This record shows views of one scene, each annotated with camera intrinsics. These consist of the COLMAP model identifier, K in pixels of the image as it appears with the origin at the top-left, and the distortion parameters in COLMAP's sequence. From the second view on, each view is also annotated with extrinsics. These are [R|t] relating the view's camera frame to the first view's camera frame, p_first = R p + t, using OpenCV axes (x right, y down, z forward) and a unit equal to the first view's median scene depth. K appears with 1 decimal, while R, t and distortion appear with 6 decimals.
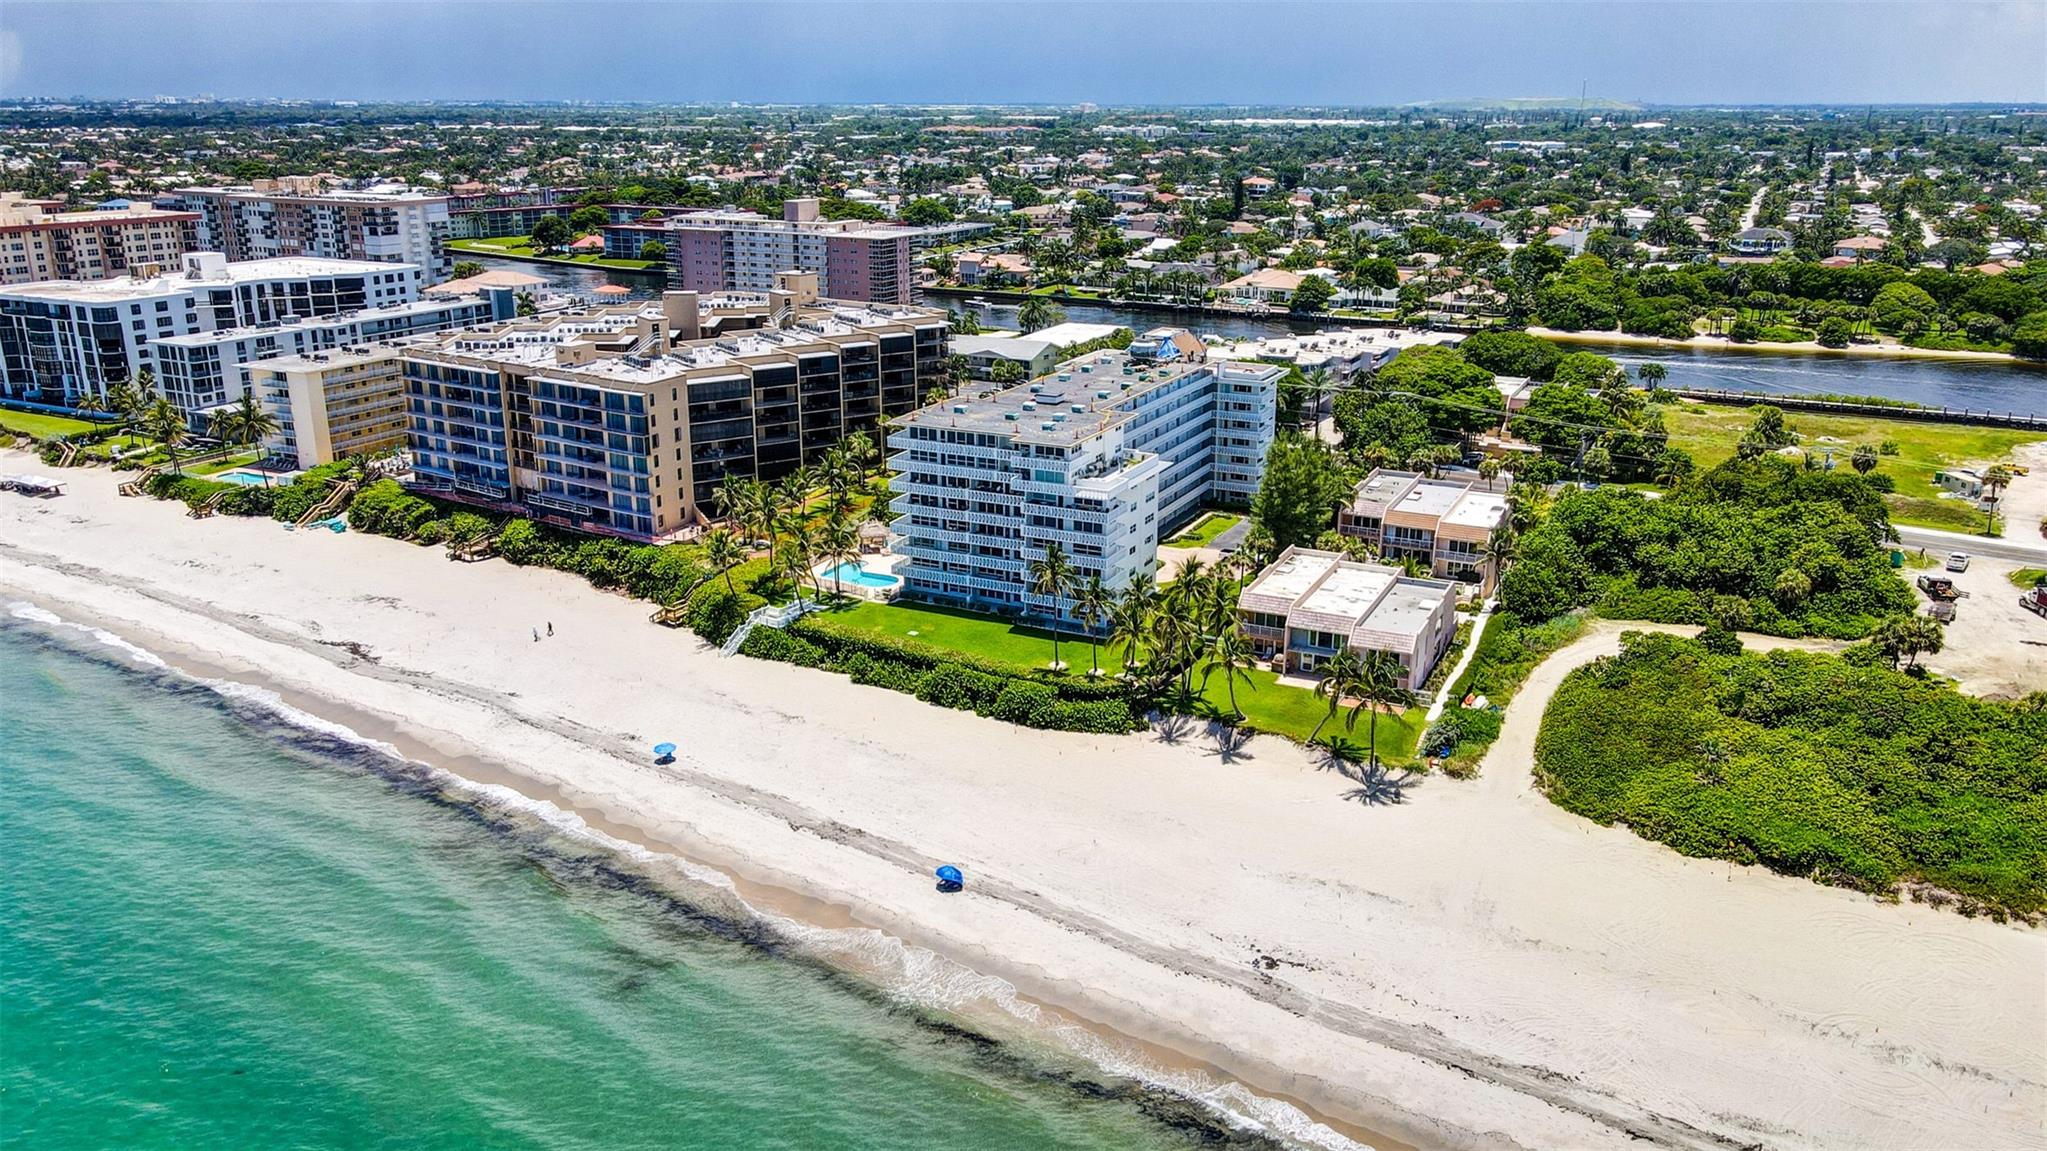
lens RADIAL K [[1538.9, 0, 1084.0], [0, 1538.9, 575.8], [0, 0, 1]] dist [-0.010406, 0.039930]
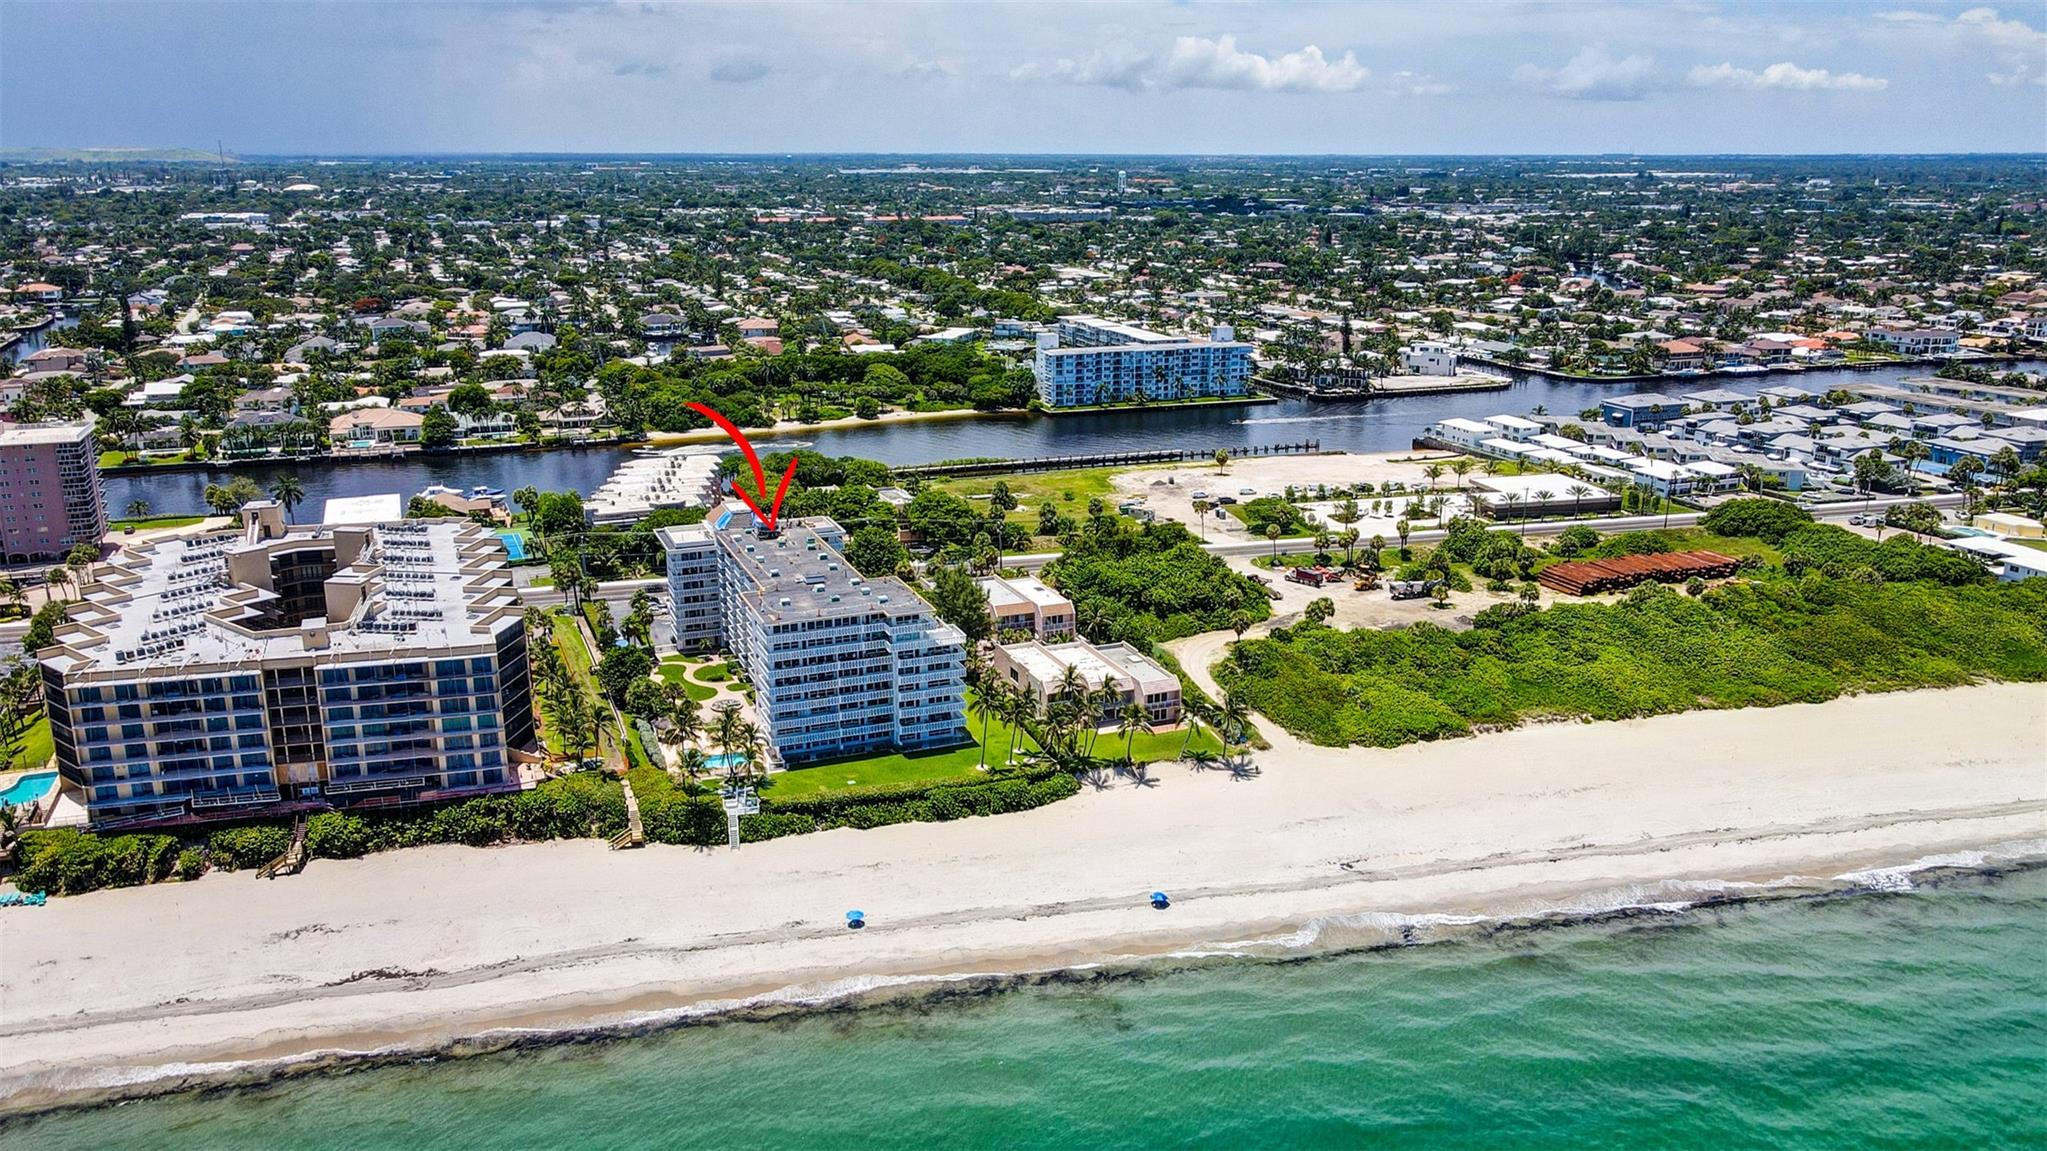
lens RADIAL K [[1514.7, 0, 1039.7], [0, 1514.7, 576.2], [0, 0, 1]] dist [-0.009640, 0.047171]
pose [[0.666215, -0.204649, 0.717131, -0.851463], [0.218092, 0.973037, 0.075070, -0.184075], [-0.713158, 0.106388, 0.692884, 0.007167]]
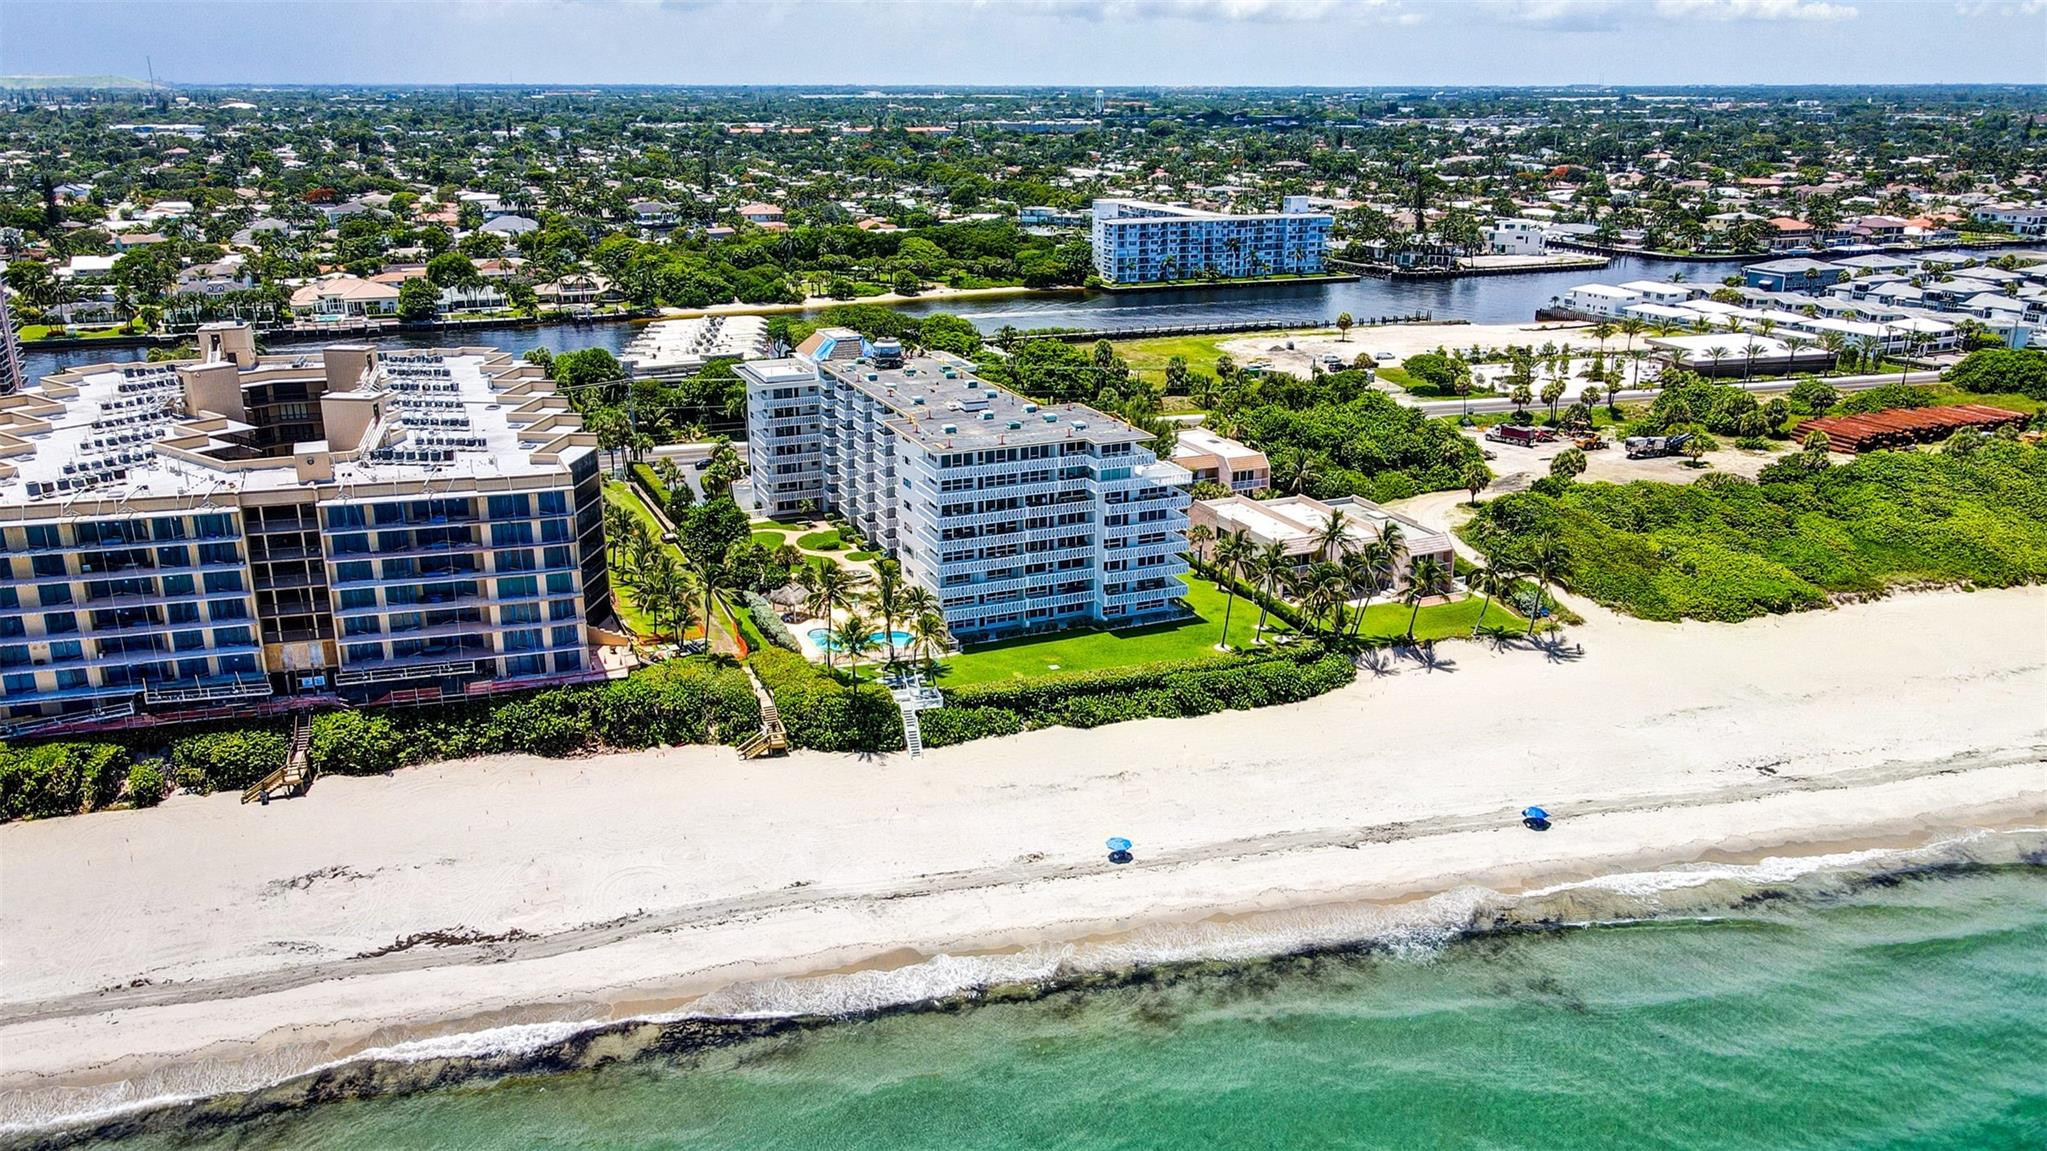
lens RADIAL K [[1522.3, 0, 1023.5], [0, 1522.3, 575.5], [0, 0, 1]] dist [-0.002092, 0.039435]
pose [[0.651383, -0.236142, 0.721066, -0.757480], [0.225488, 0.967647, 0.113198, -0.121921], [-0.724469, 0.088856, 0.683557, 0.374013]]
